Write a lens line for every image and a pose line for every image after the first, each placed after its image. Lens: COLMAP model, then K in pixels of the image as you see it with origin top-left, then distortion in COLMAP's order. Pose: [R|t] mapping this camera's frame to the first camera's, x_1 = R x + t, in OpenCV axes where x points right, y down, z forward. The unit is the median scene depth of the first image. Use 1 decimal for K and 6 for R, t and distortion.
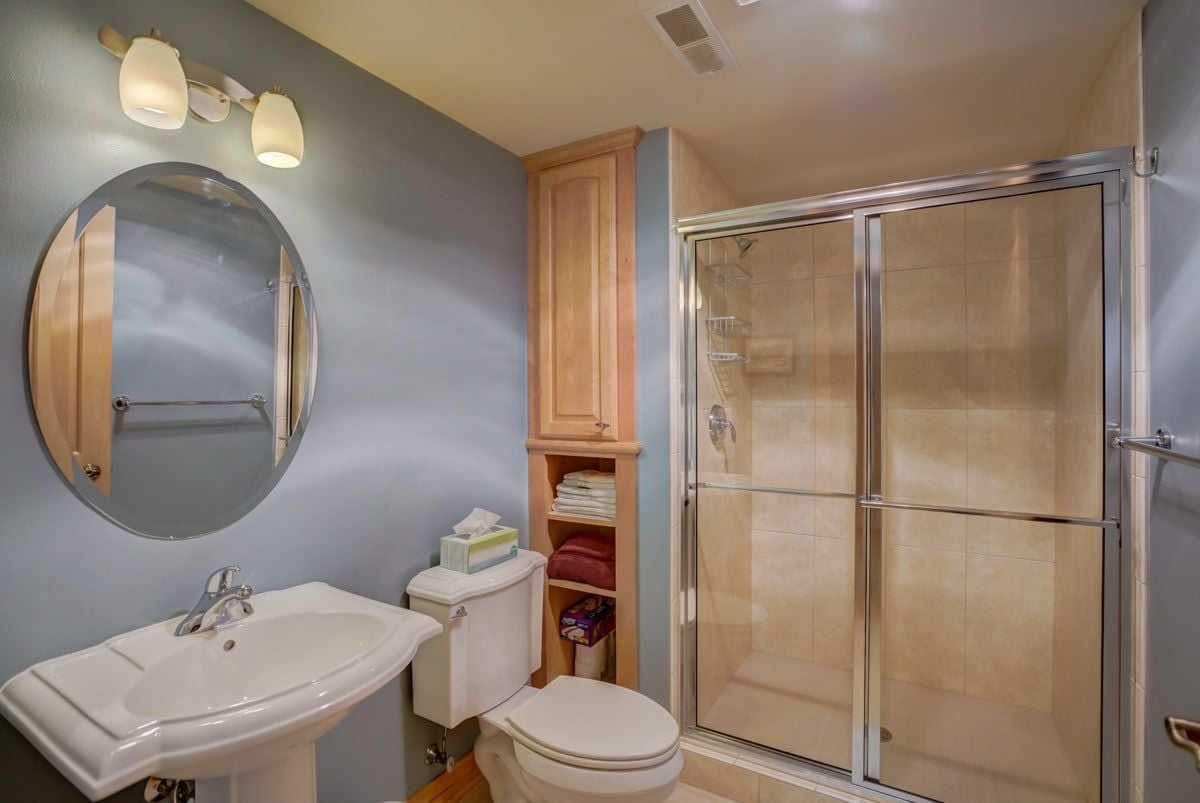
lens RADIAL K [[561.8, 0, 602.0], [0, 561.8, 386.3], [0, 0, 1]] dist [-0.047048, 0.000799]
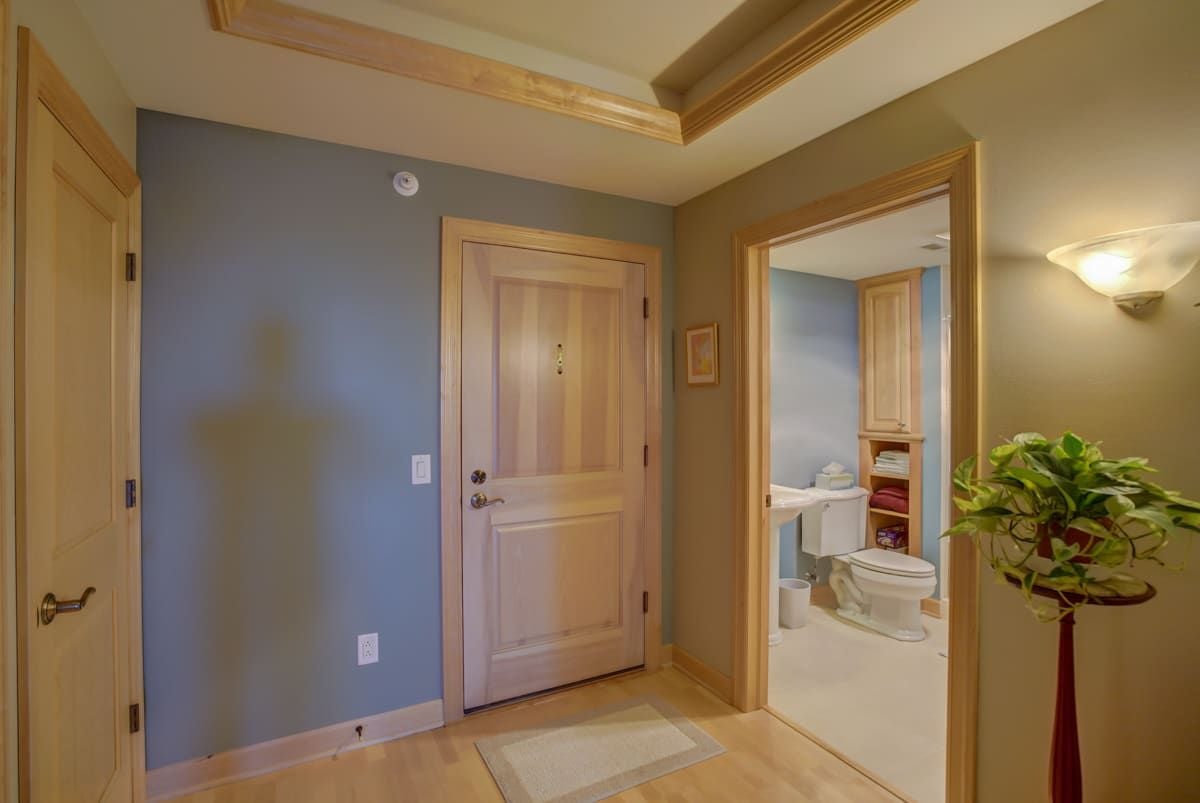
lens RADIAL K [[561.8, 0, 602.0], [0, 561.8, 386.3], [0, 0, 1]] dist [-0.047048, 0.000799]
pose [[0.850173, 0.003846, -0.526490, 0.120578], [-0.002209, 0.999991, 0.003737, -0.063020], [0.526499, -0.002014, 0.850173, -1.080488]]
